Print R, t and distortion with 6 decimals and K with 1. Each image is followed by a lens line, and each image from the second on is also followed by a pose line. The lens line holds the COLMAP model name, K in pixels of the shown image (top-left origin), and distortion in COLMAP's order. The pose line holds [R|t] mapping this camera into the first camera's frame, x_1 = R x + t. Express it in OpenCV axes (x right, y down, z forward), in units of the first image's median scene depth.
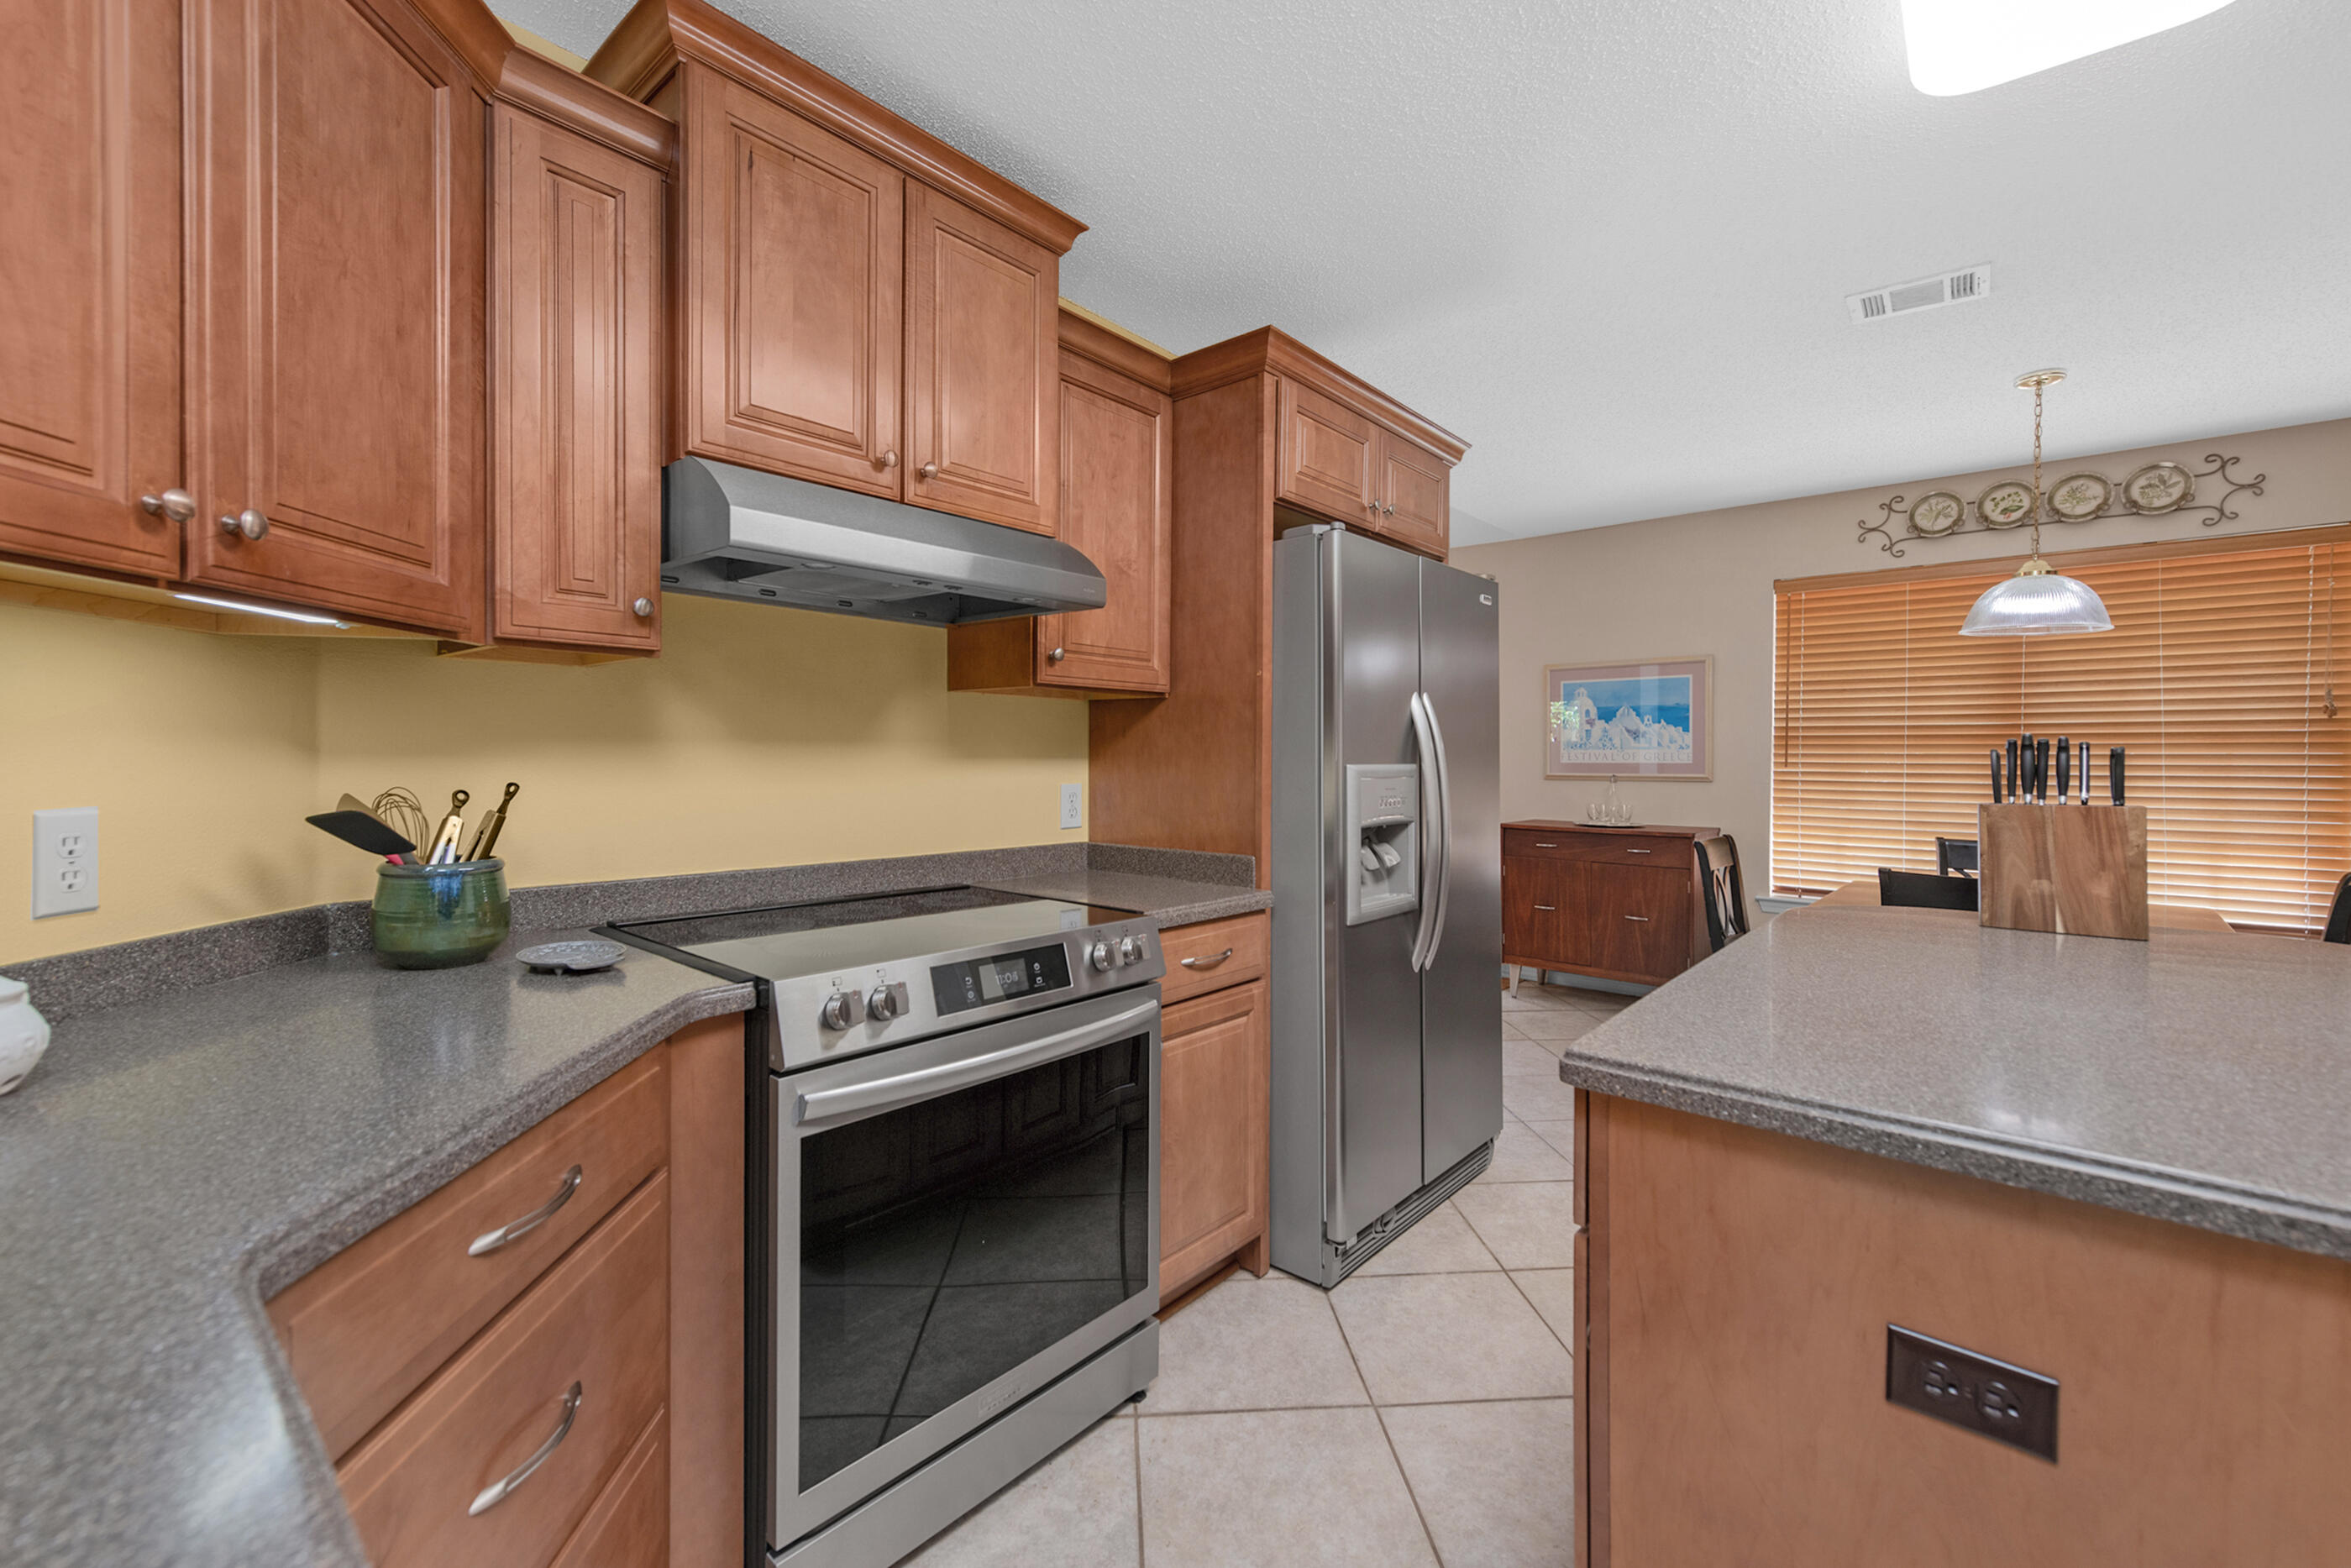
lens RADIAL K [[973.8, 0, 1187.7], [0, 973.8, 762.6], [0, 0, 1]] dist [0.007066, -0.005313]
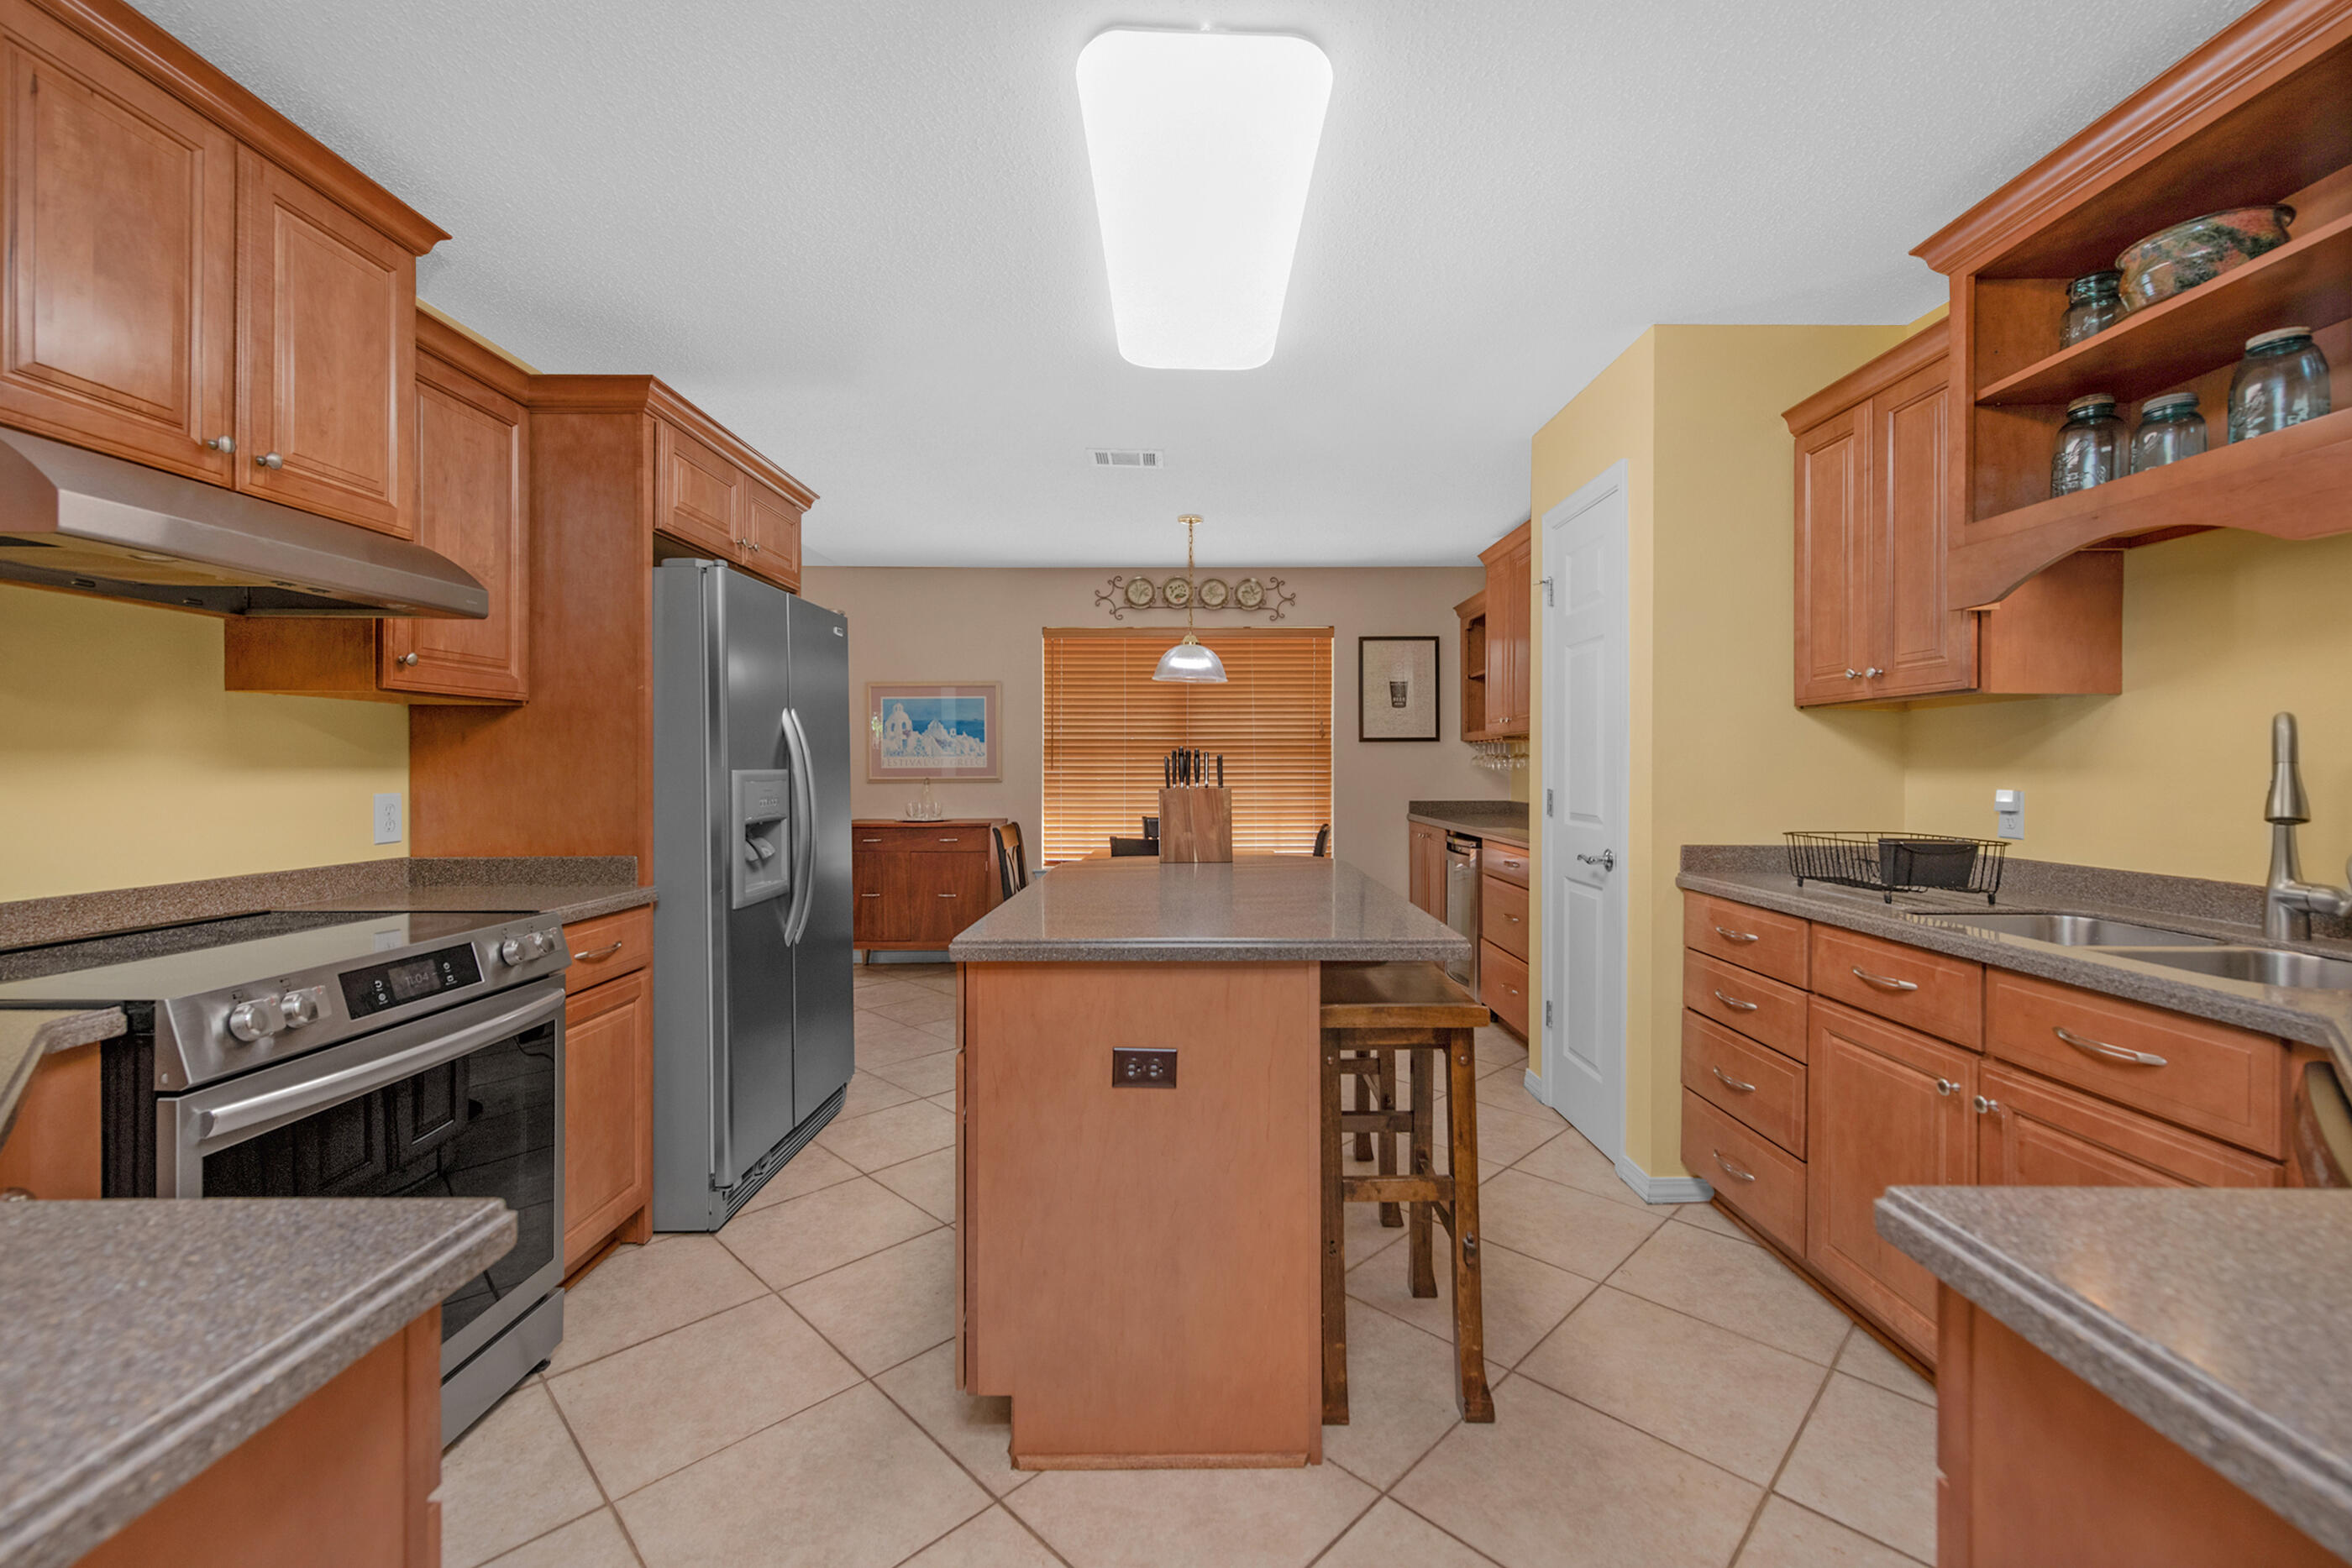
lens RADIAL K [[932.3, 0, 1213.8], [0, 932.3, 777.4], [0, 0, 1]] dist [0.002233, 0.000104]
pose [[0.747613, -0.016251, 0.663935, -0.138290], [0.009814, 0.999862, 0.013422, 0.001166], [-0.664062, -0.003519, 0.747669, -0.201821]]
